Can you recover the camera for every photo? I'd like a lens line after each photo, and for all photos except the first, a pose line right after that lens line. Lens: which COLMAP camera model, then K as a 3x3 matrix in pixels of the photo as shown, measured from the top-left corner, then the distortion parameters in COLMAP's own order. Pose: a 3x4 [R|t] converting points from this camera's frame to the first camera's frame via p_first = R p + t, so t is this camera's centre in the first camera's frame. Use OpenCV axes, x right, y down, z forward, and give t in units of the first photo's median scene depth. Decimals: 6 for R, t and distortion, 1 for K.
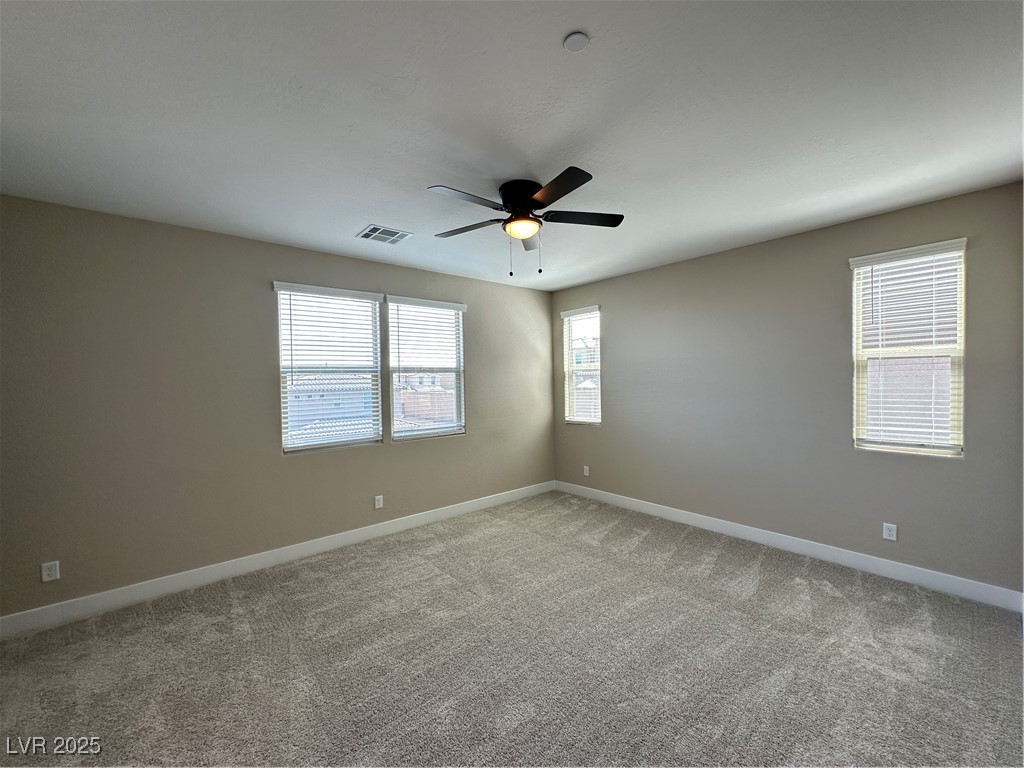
lens RADIAL K [[412.7, 0, 504.1], [0, 412.7, 381.2], [0, 0, 1]] dist [0.000845, 0.000198]
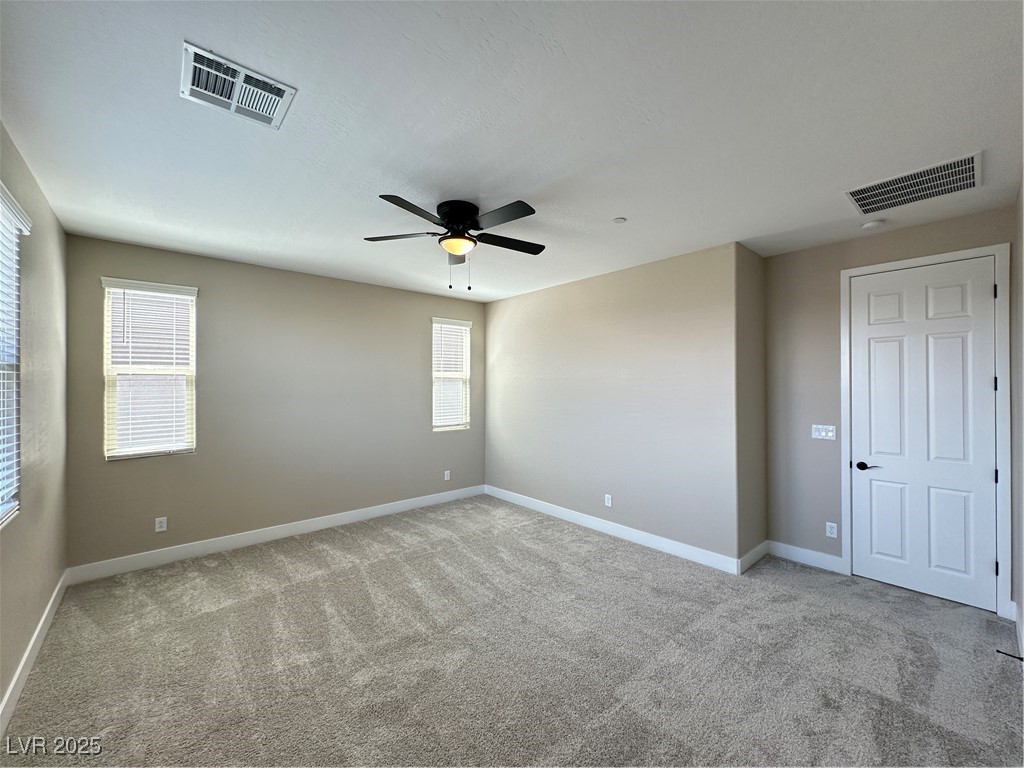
lens RADIAL K [[412.7, 0, 513.1], [0, 412.7, 380.5], [0, 0, 1]] dist [0.000845, 0.000198]
pose [[-0.029906, 0.035405, 0.998925, -0.537059], [0.011196, 0.999322, -0.035084, 0.013037], [-0.999490, 0.010135, -0.030282, 0.476031]]
